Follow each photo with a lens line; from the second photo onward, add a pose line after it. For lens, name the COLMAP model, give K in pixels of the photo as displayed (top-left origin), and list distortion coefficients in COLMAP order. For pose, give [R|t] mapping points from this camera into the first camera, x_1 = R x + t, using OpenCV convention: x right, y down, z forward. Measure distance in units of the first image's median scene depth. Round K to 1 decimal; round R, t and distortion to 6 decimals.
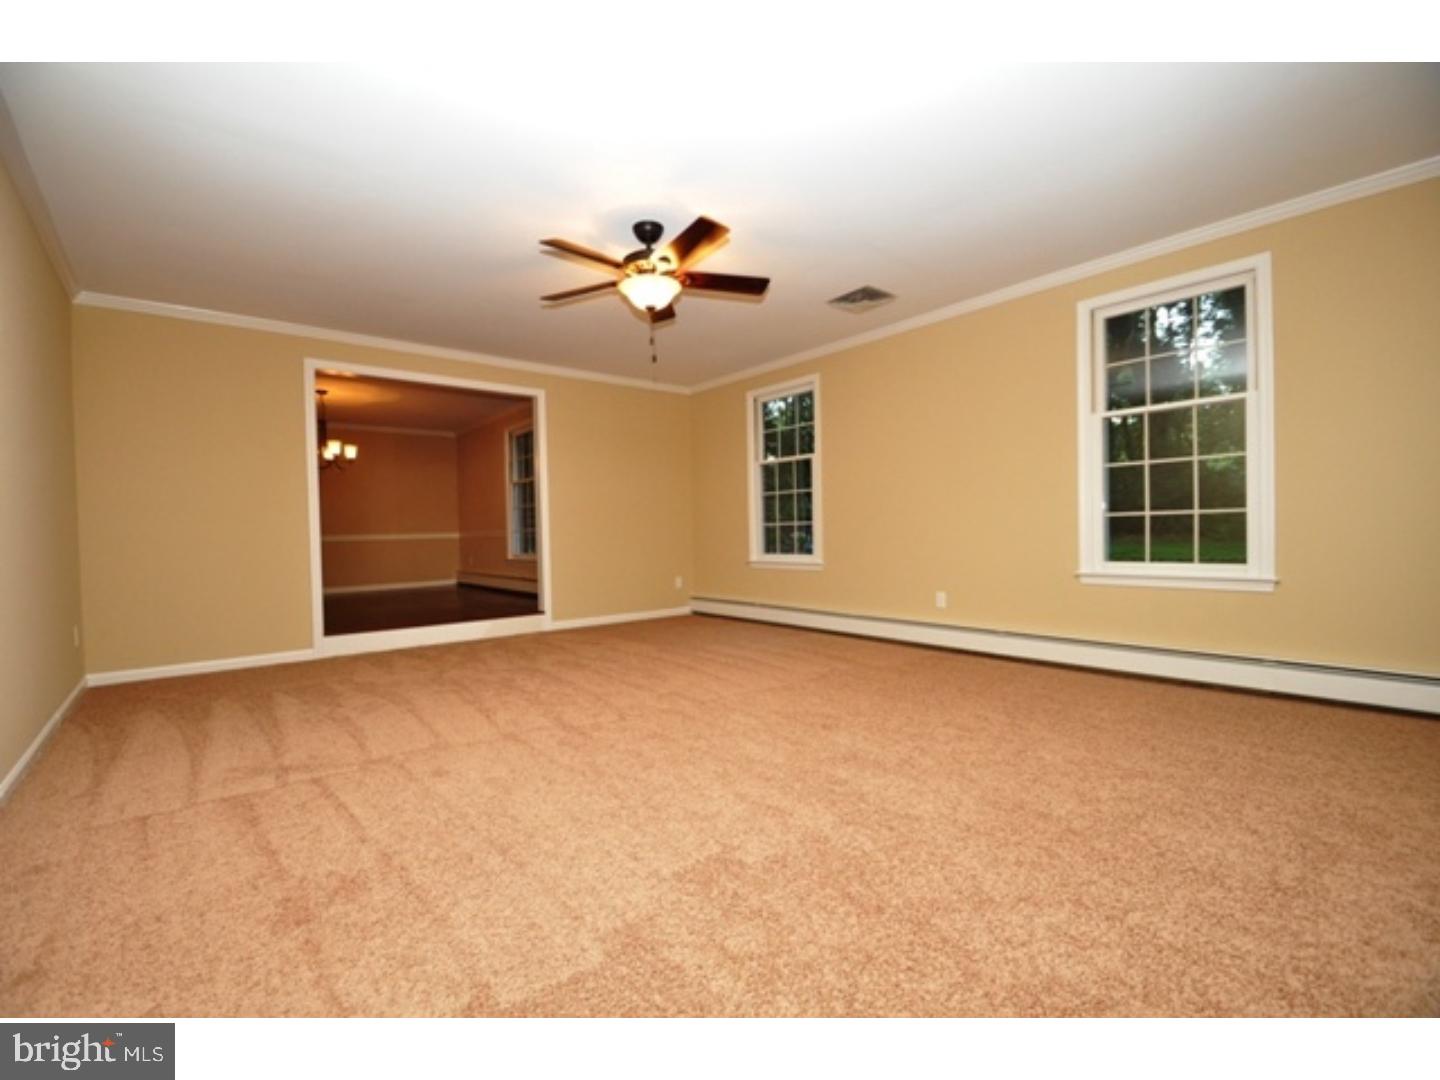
lens RADIAL K [[642.1, 0, 719.3], [0, 642.1, 543.8], [0, 0, 1]] dist [0.003527, -0.001027]
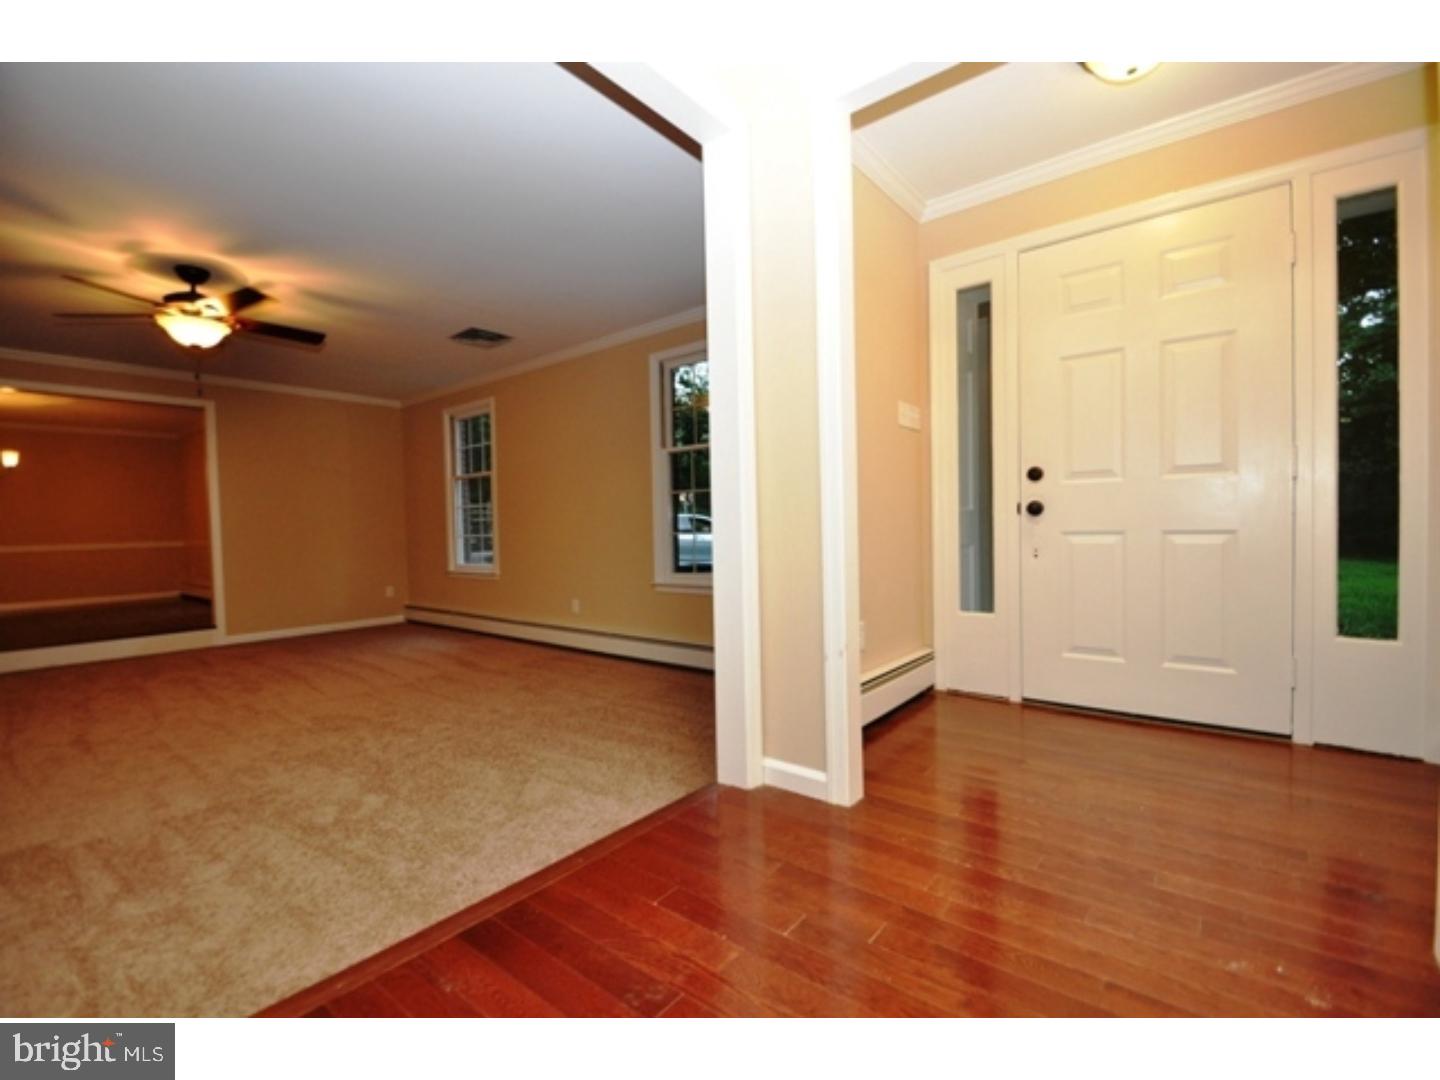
lens RADIAL K [[642.1, 0, 719.9], [0, 642.1, 540.8], [0, 0, 1]] dist [0.003527, -0.001027]
pose [[0.981172, -0.008537, 0.192948, 0.415947], [0.008243, 0.999963, 0.002324, -0.031079], [-0.192960, -0.000690, 0.981206, -0.171461]]
